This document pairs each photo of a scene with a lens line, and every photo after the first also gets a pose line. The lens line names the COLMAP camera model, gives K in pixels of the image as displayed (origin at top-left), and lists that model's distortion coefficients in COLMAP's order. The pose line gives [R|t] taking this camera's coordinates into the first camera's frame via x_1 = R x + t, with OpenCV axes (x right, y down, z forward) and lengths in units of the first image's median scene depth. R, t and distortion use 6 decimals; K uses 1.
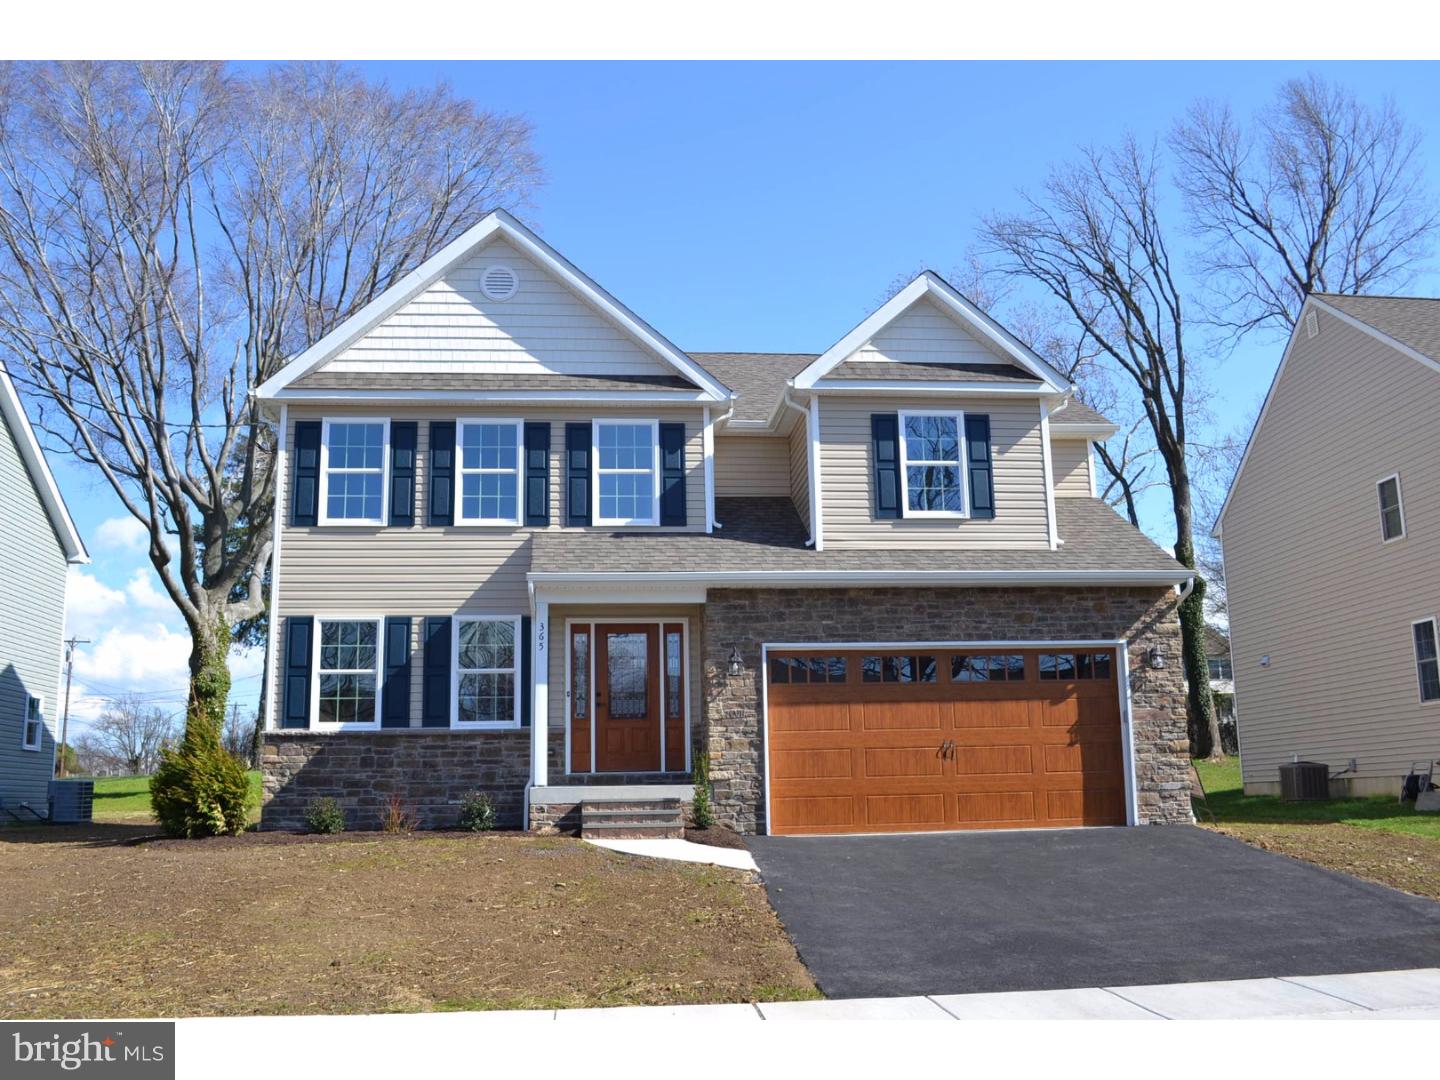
lens RADIAL K [[1281.4, 0, 719.2], [0, 1281.4, 557.1], [0, 0, 1]] dist [-0.067252, -0.003178]
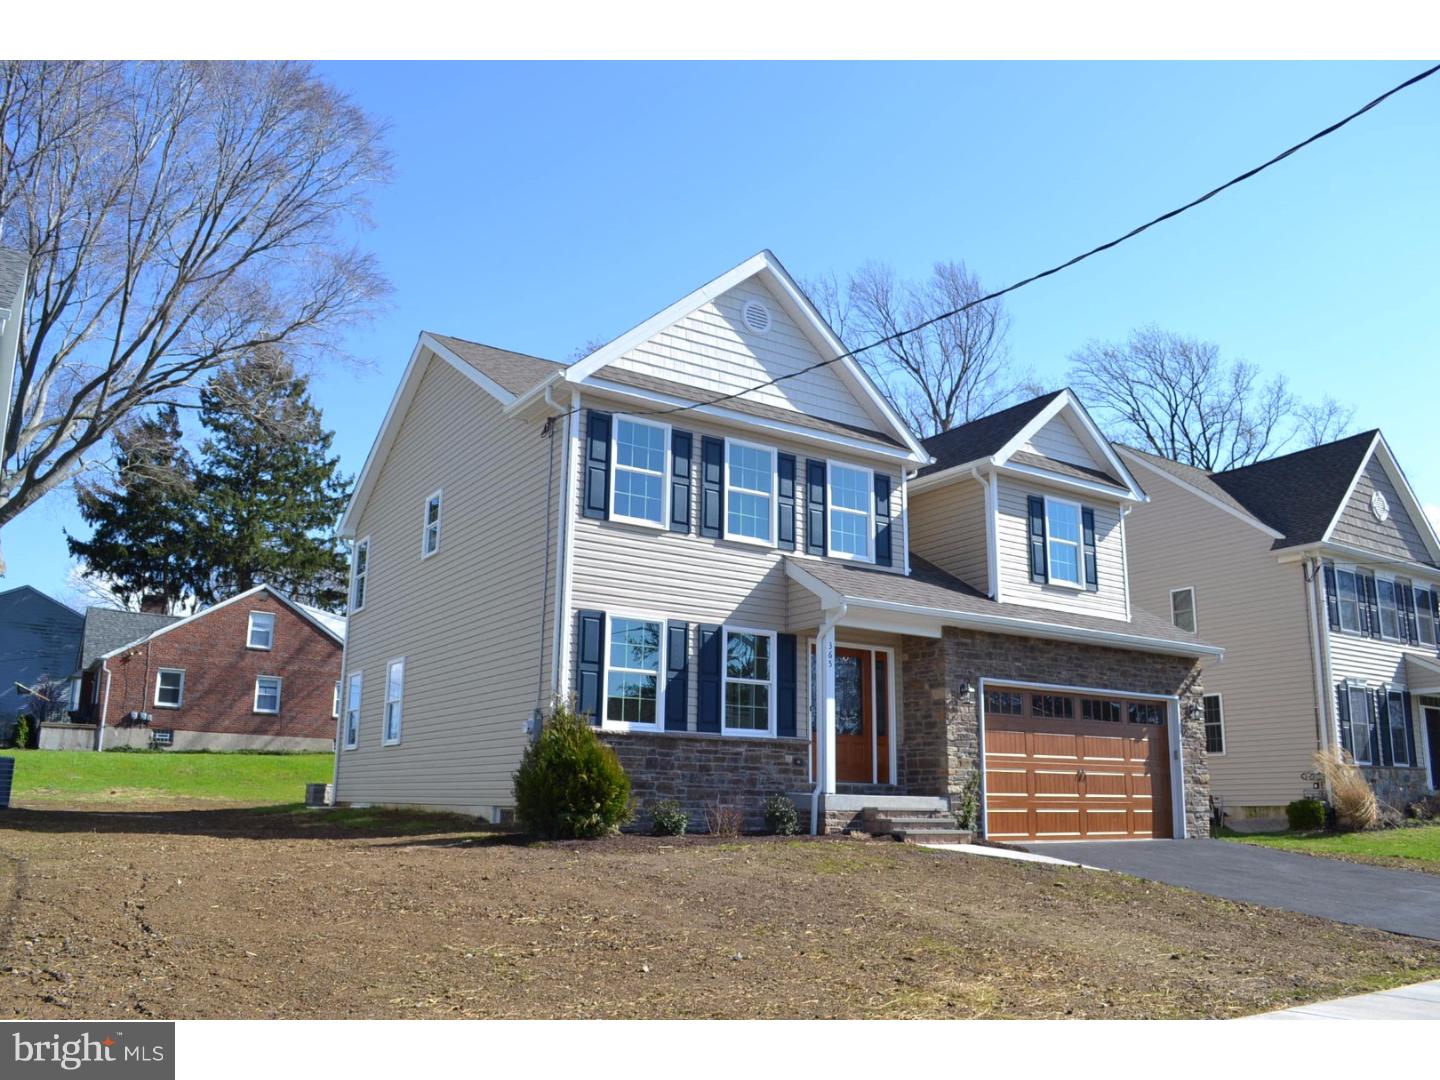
lens RADIAL K [[1147.1, 0, 712.4], [0, 1147.1, 551.0], [0, 0, 1]] dist [-0.079940, 0.006590]
pose [[0.884783, 0.133197, 0.446562, -0.648853], [-0.117716, 0.991086, -0.062379, 0.045629], [-0.450891, 0.002625, 0.892575, 0.174243]]
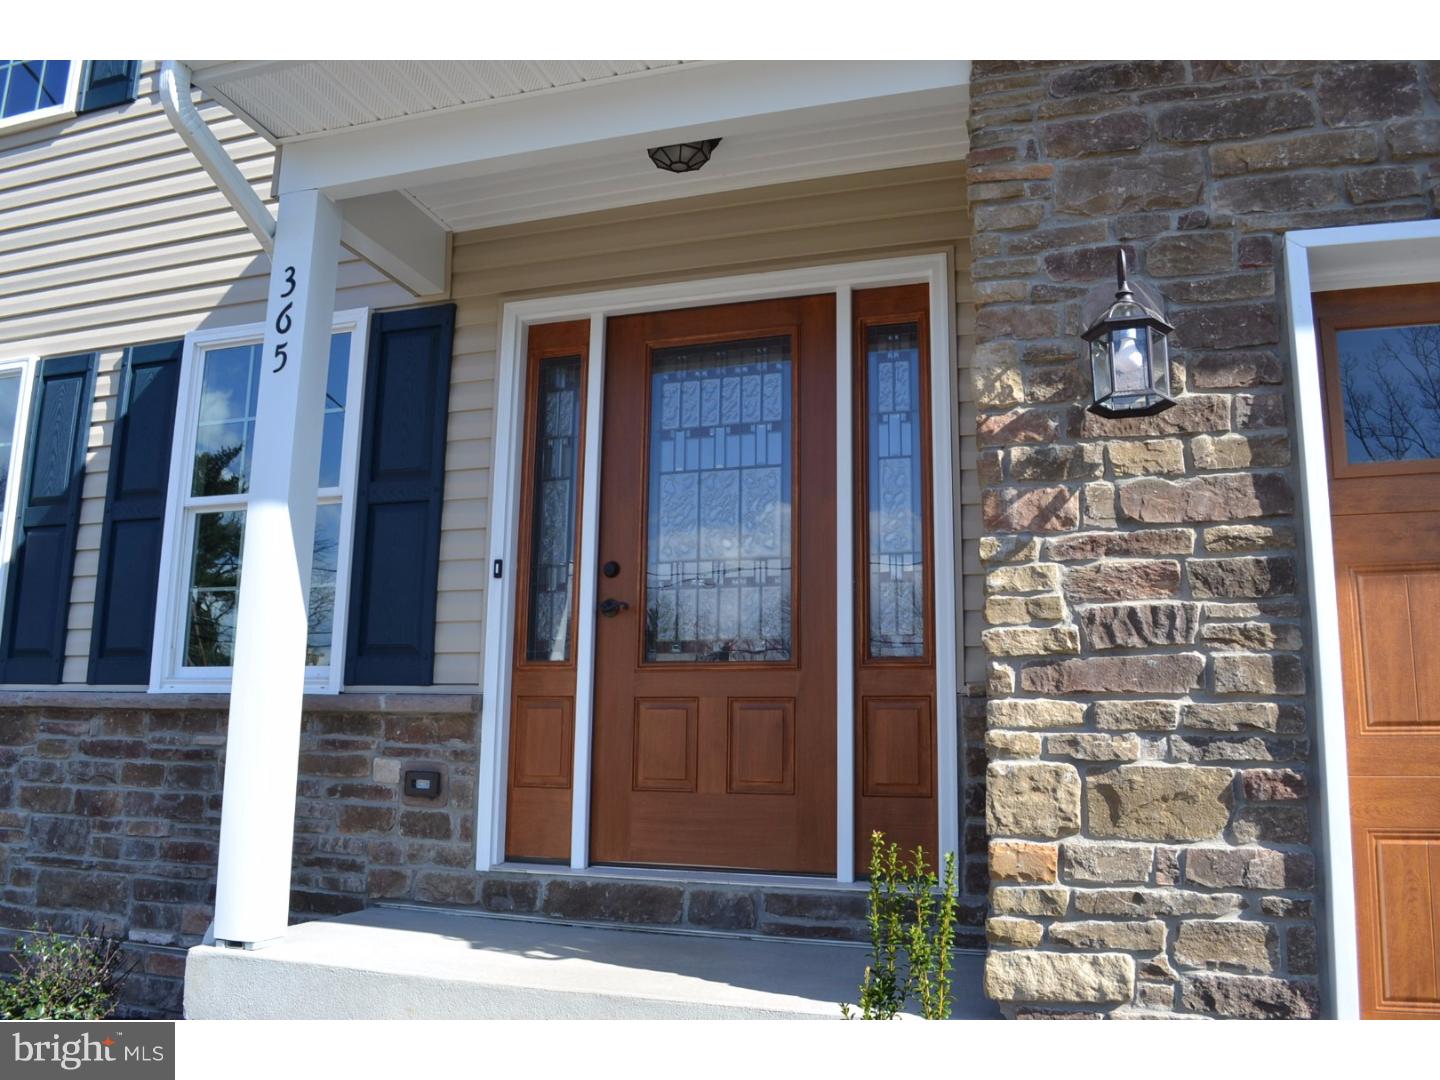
lens RADIAL K [[1147.1, 0, 712.4], [0, 1147.1, 551.0], [0, 0, 1]] dist [-0.079940, 0.006590]
pose [[0.917378, -0.035479, -0.396432, 0.020077], [0.039698, 0.999209, 0.002442, 0.105544], [0.396032, -0.017977, 0.918061, 0.804162]]
